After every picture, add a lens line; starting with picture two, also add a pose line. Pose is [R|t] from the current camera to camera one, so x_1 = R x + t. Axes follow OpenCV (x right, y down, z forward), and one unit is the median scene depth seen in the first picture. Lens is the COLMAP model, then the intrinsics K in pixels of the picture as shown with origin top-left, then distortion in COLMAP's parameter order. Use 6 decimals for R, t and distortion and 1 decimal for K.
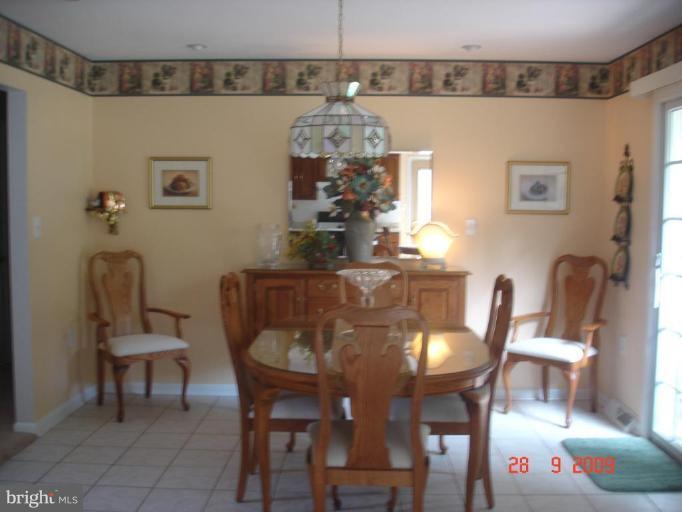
lens RADIAL K [[775.5, 0, 341.0], [0, 775.5, 256.0], [0, 0, 1]] dist [-0.087905, -0.035299]
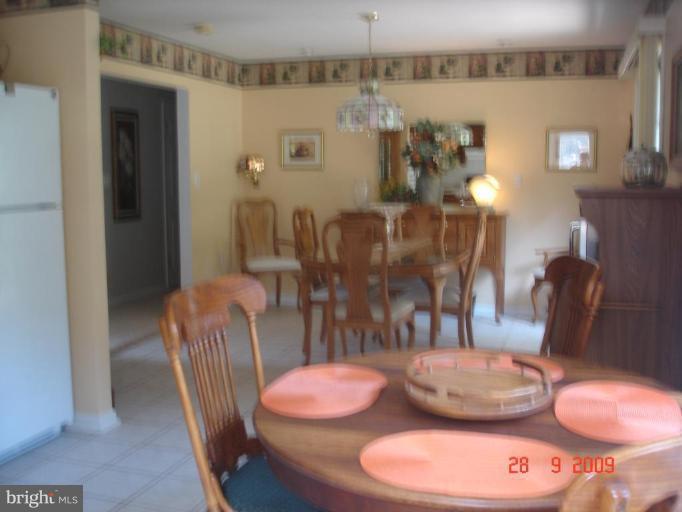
lens RADIAL K [[775.5, 0, 341.0], [0, 775.5, 256.0], [0, 0, 1]] dist [-0.087905, -0.035299]
pose [[0.955743, 0.022849, -0.293313, 0.272263], [-0.018796, 0.999685, 0.016628, 0.071816], [0.293601, -0.010379, 0.955872, -0.305750]]
